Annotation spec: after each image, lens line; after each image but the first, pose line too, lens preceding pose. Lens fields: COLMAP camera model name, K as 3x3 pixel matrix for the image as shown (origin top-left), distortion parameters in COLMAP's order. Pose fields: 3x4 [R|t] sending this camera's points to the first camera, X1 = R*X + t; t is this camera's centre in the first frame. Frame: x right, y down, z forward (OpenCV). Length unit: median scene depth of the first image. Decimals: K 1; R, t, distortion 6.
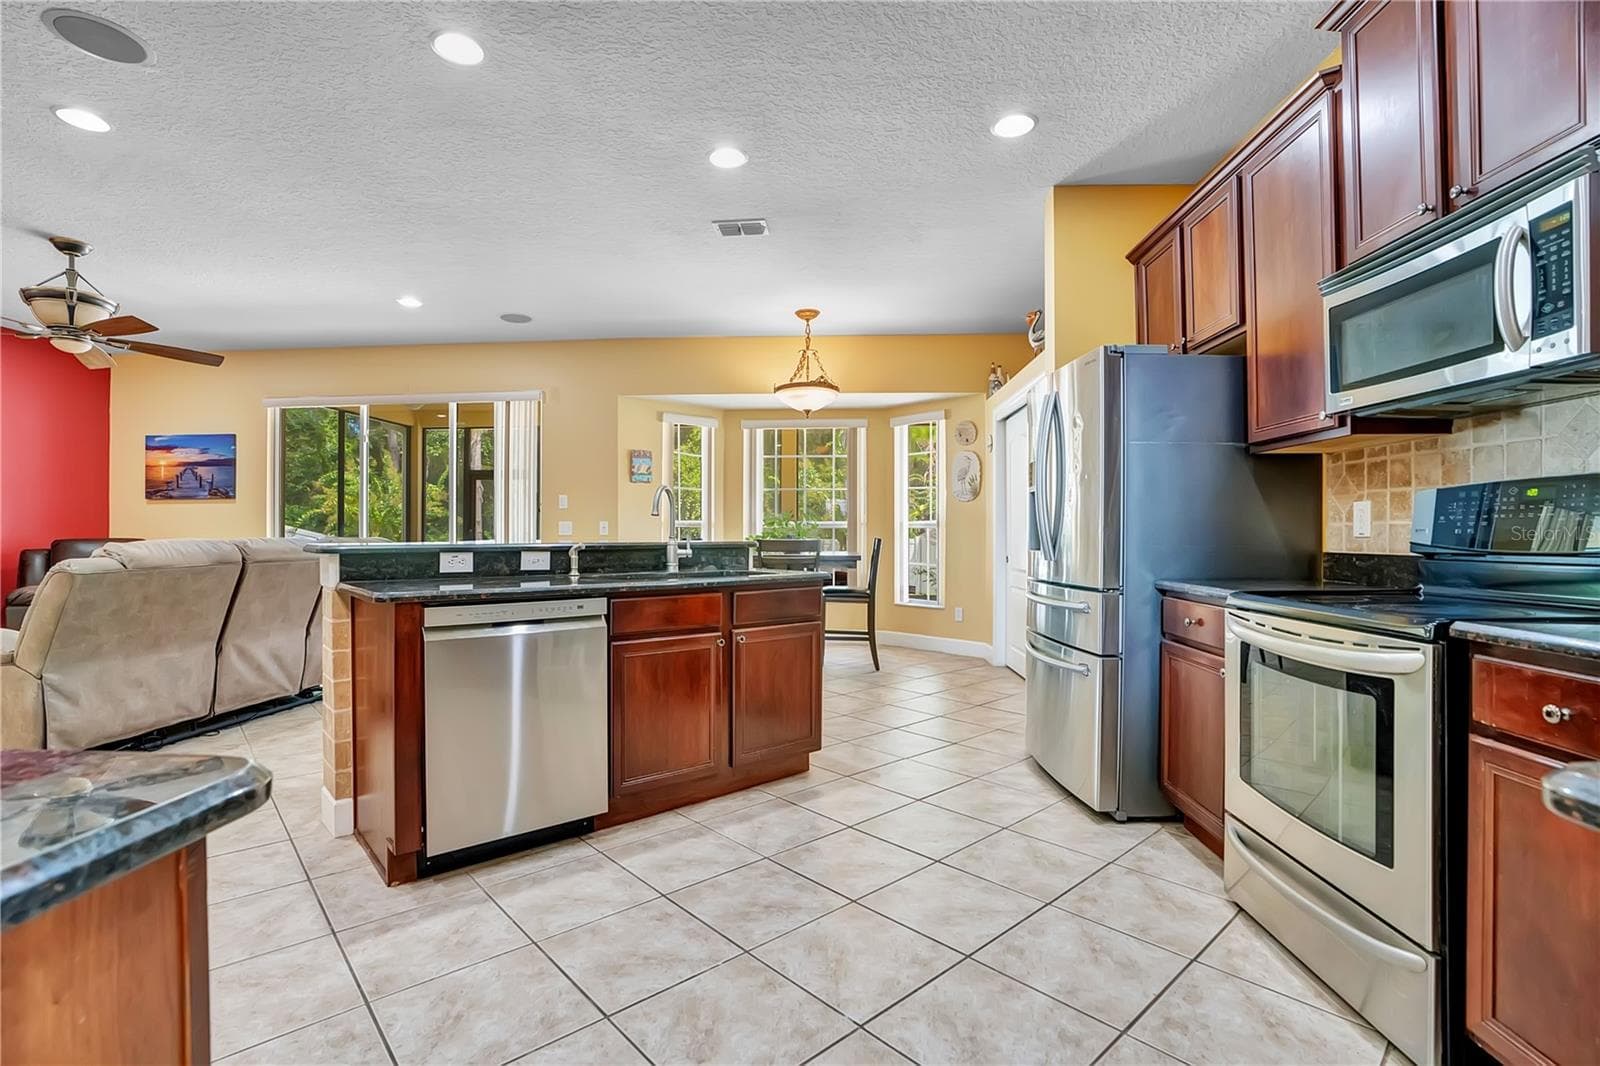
lens RADIAL K [[747.1, 0, 784.8], [0, 747.1, 535.9], [0, 0, 1]] dist [-0.070225, 0.026803]
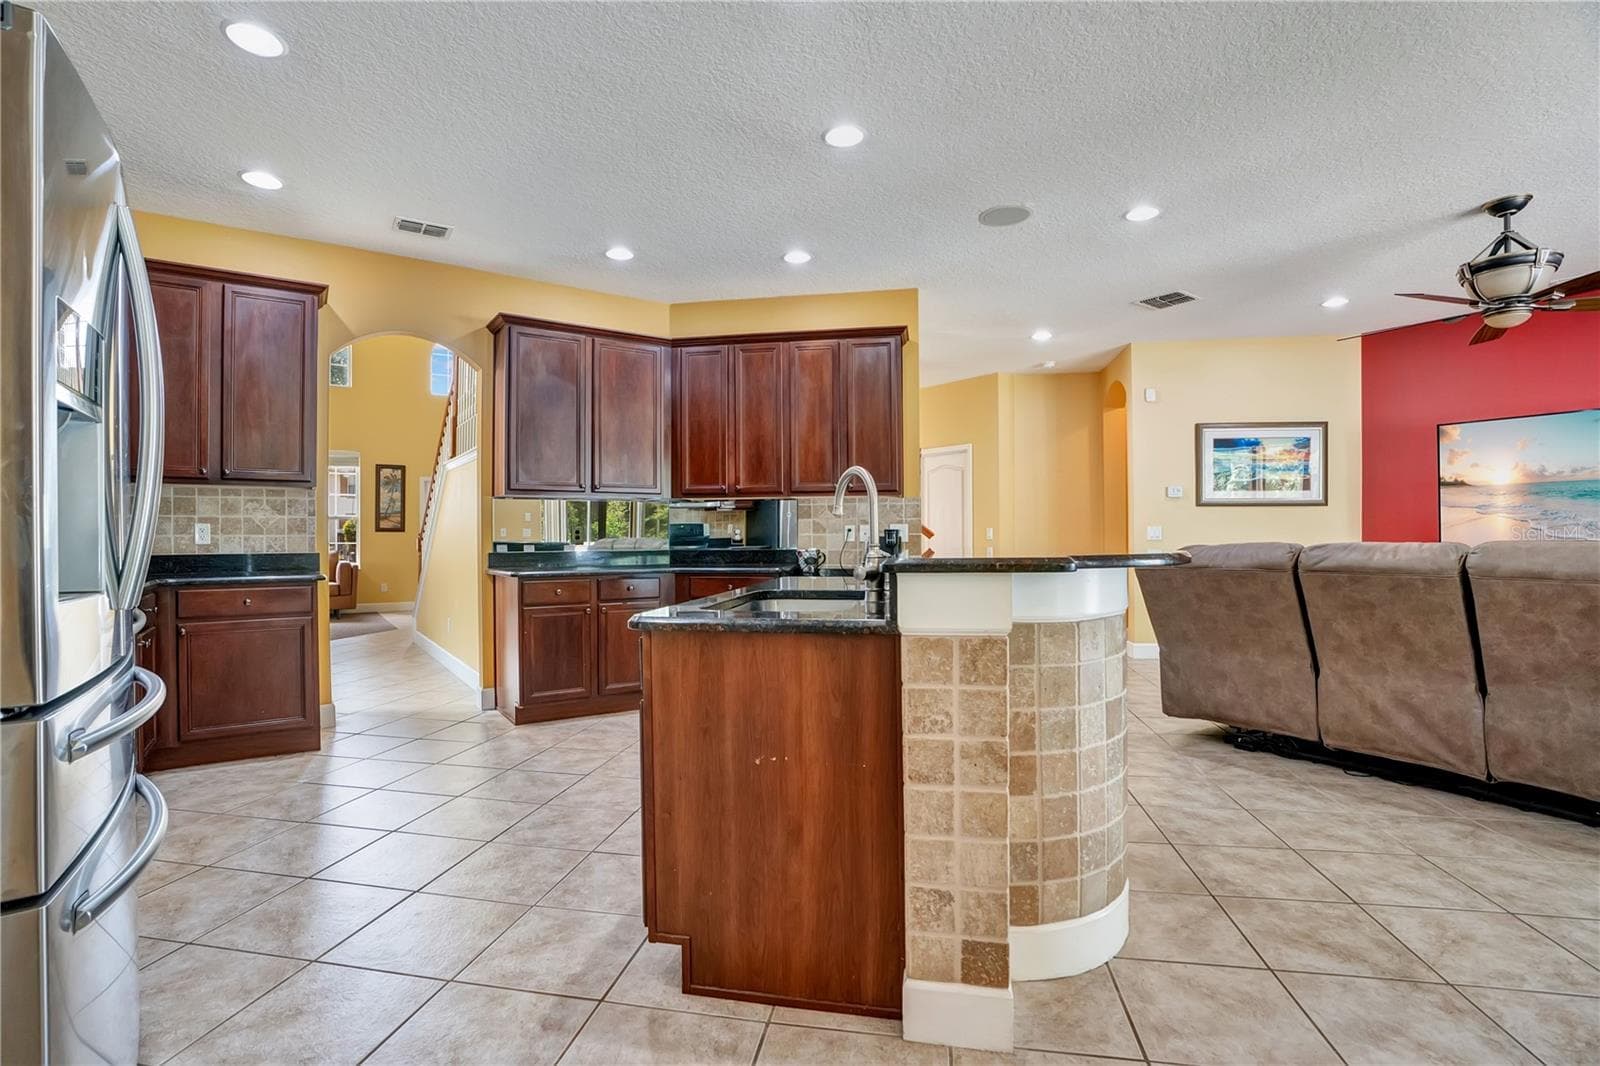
lens RADIAL K [[756.1, 0, 786.6], [0, 756.1, 531.8], [0, 0, 1]] dist [-0.071811, 0.028104]
pose [[-0.788181, -0.000081, -0.615443, 0.280147], [0.002975, 0.999988, -0.003941, -0.008139], [0.615436, -0.004937, -0.788171, 1.385544]]
